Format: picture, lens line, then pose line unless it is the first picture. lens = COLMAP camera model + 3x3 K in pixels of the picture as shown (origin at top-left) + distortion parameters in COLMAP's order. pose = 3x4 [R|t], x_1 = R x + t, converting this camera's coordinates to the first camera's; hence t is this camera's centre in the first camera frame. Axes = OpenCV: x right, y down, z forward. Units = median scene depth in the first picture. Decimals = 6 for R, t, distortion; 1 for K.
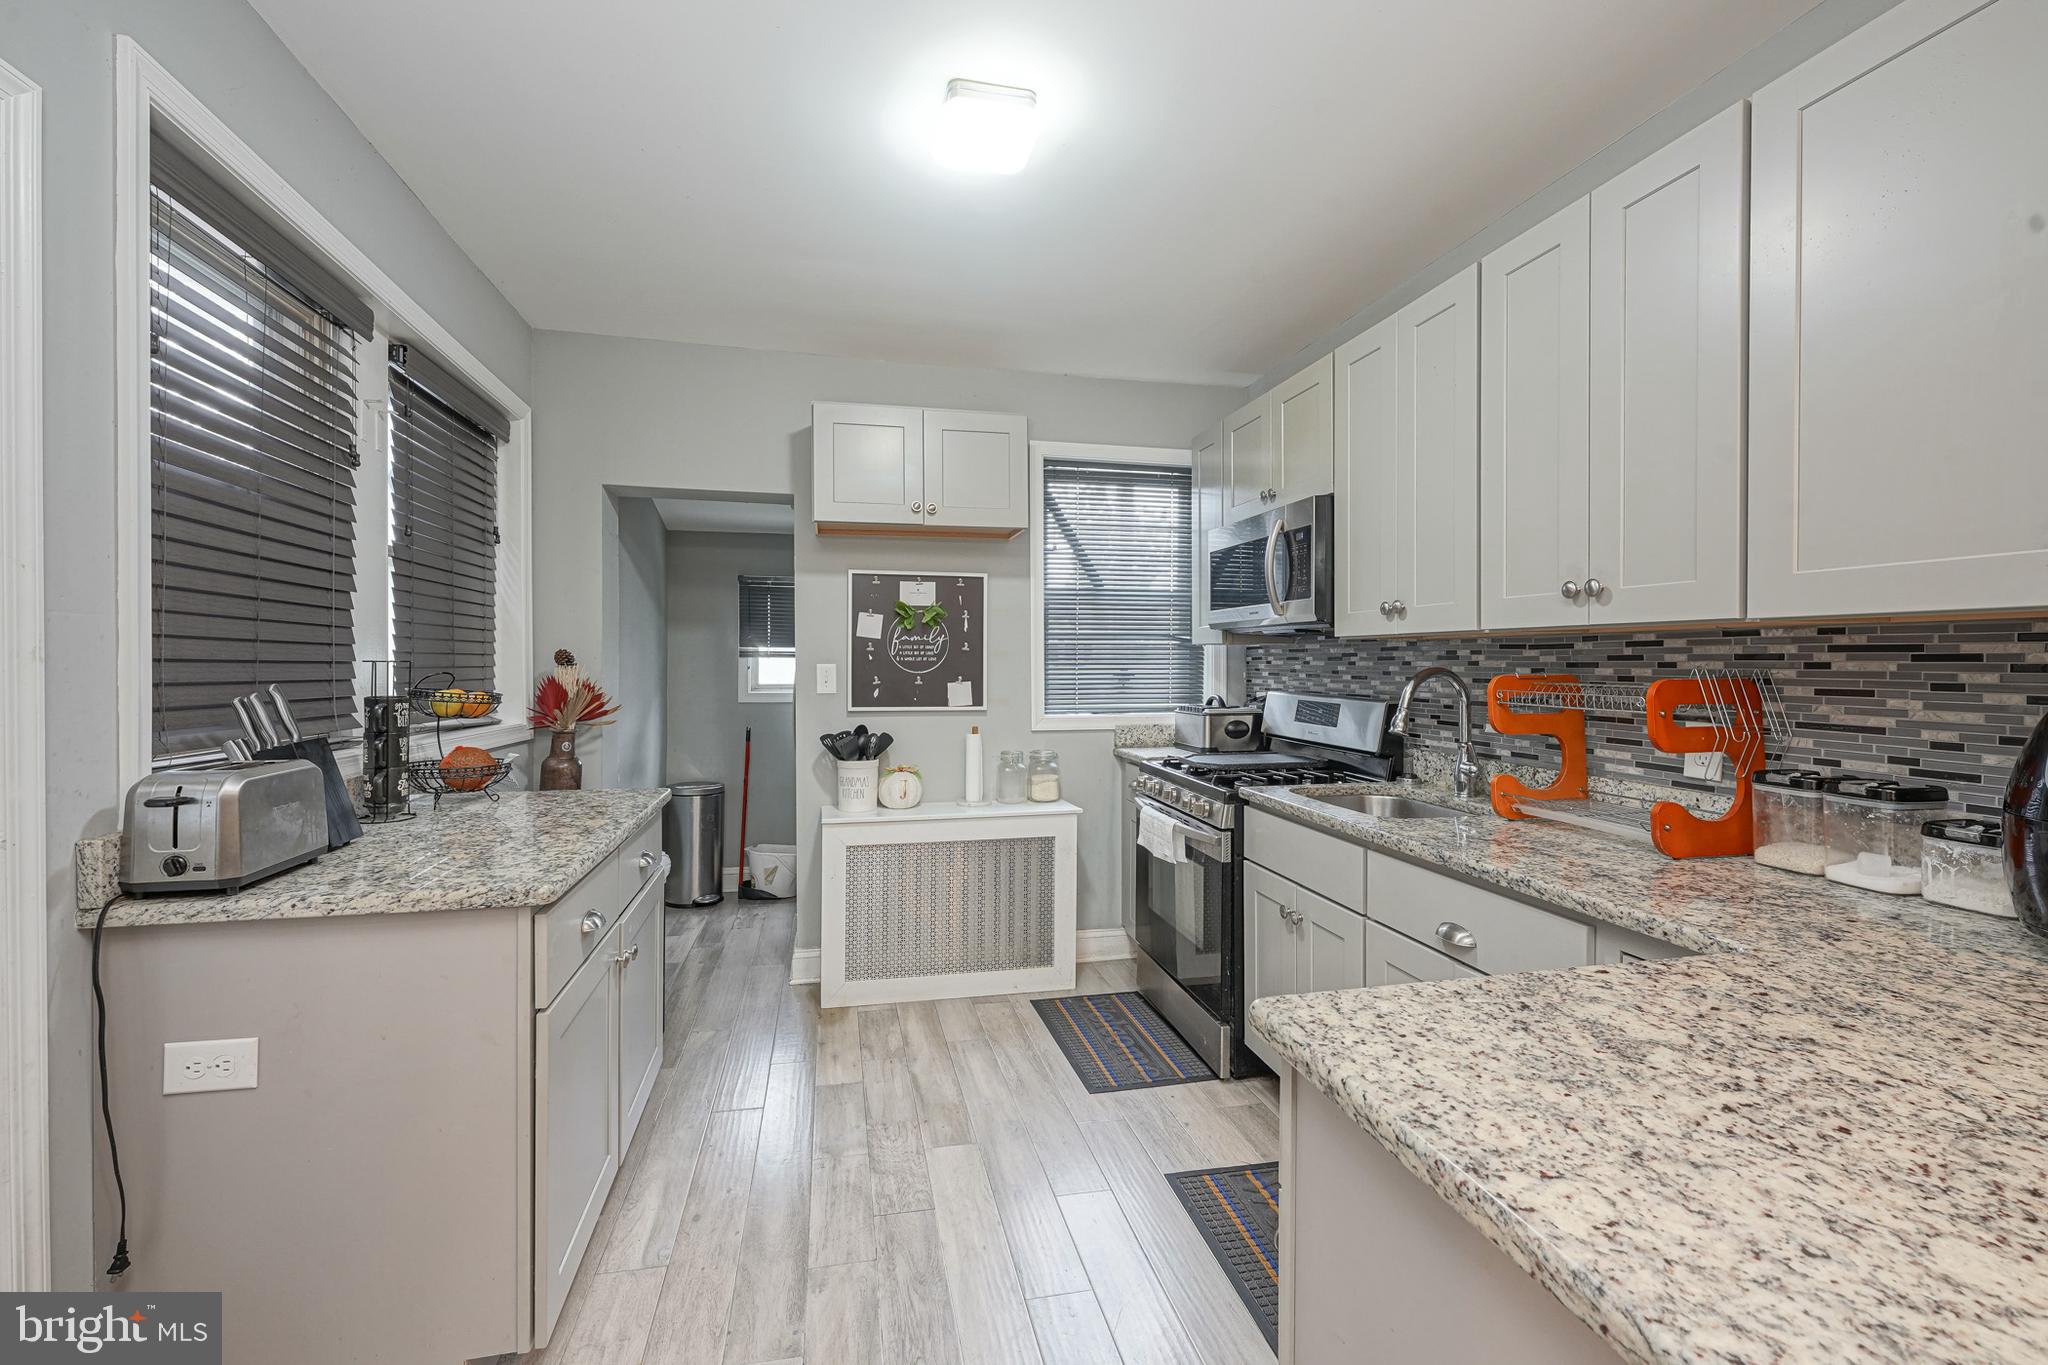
lens RADIAL K [[864.5, 0, 1004.8], [0, 864.5, 671.1], [0, 0, 1]] dist [0.000441, 0.000096]
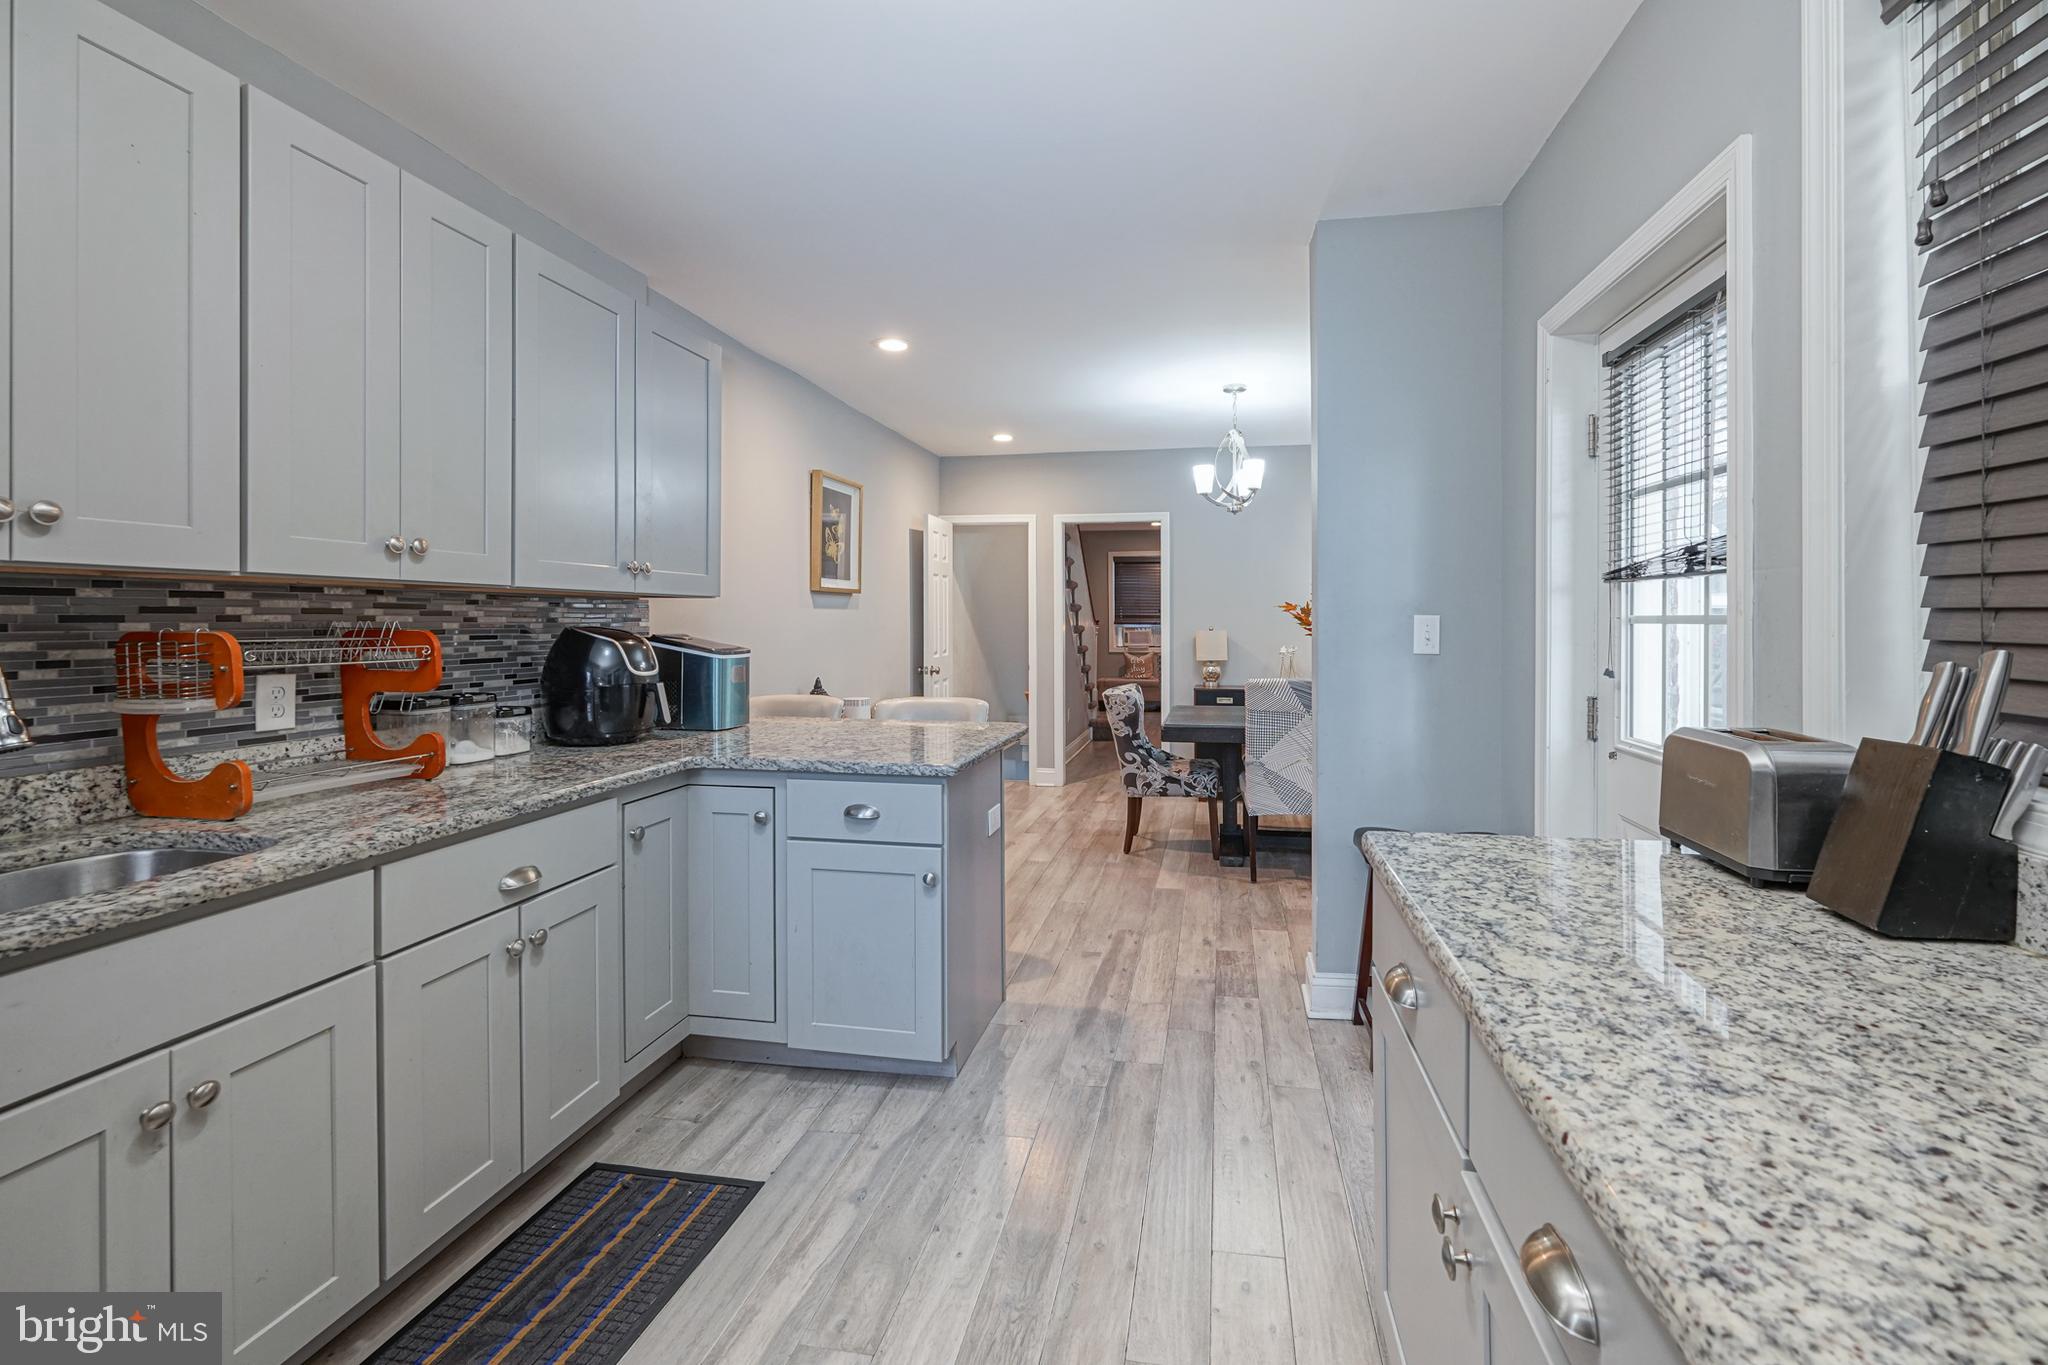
lens RADIAL K [[883.0, 0, 1053.1], [0, 883.0, 626.5], [0, 0, 1]] dist [-0.001729, 0.000007]
pose [[-0.924588, -0.009720, 0.380846, -0.296420], [-0.002380, 0.999802, 0.019738, -0.013687], [-0.380962, 0.017344, -0.924428, 1.095547]]
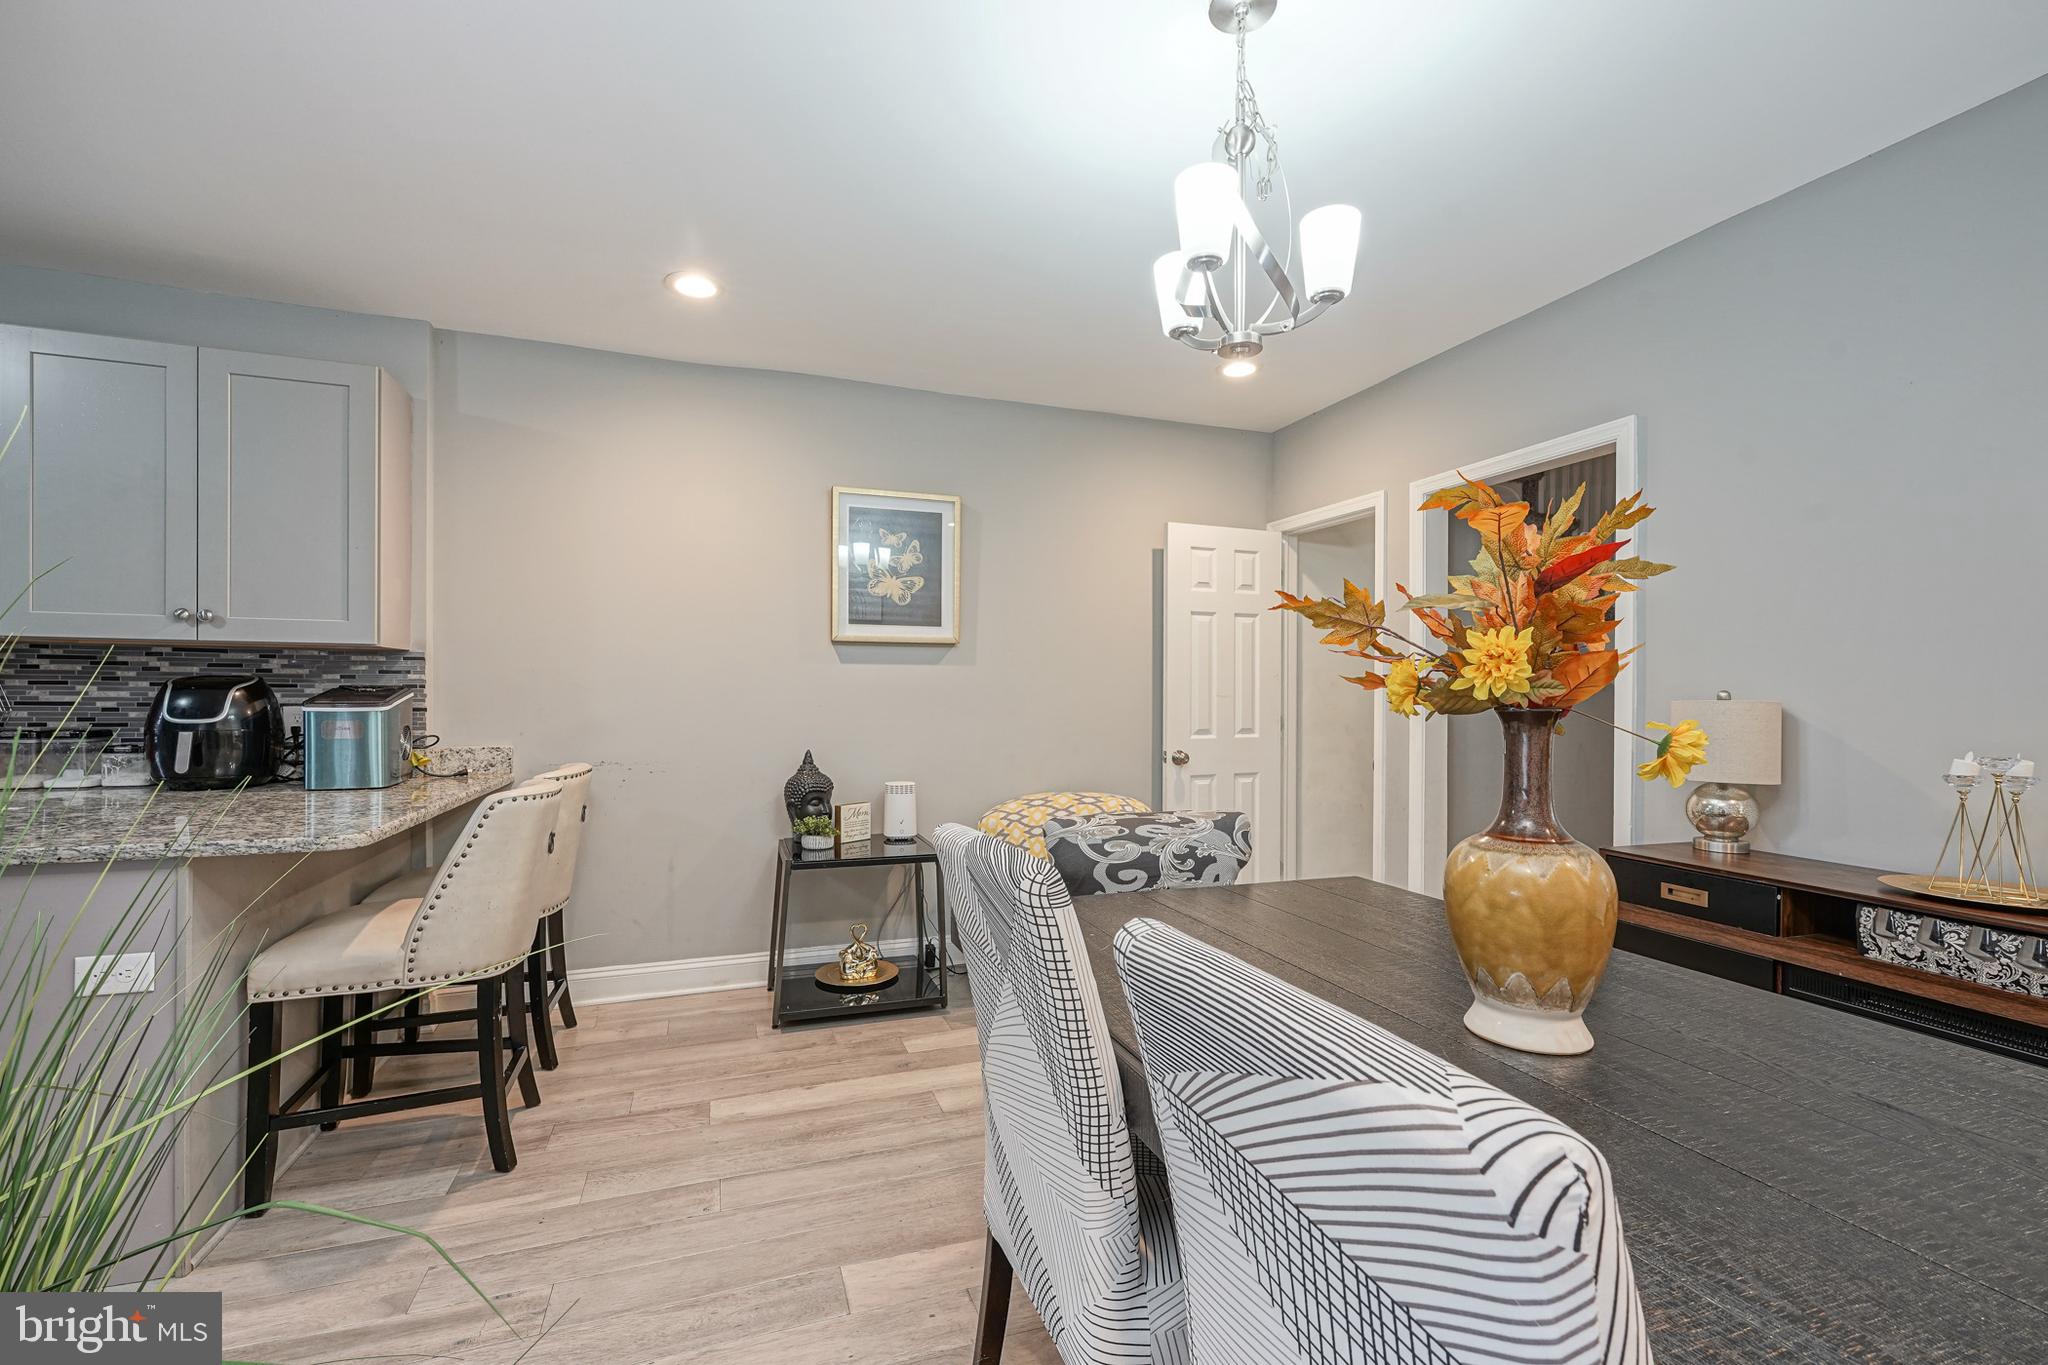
lens RADIAL K [[844.7, 0, 1019.4], [0, 844.7, 695.3], [0, 0, 1]] dist [0.000284, 0.000335]
pose [[-0.115295, -0.003068, 0.993327, -0.529843], [0.004273, 0.999984, 0.003585, 0.030564], [-0.993322, 0.004658, -0.115280, -0.413943]]
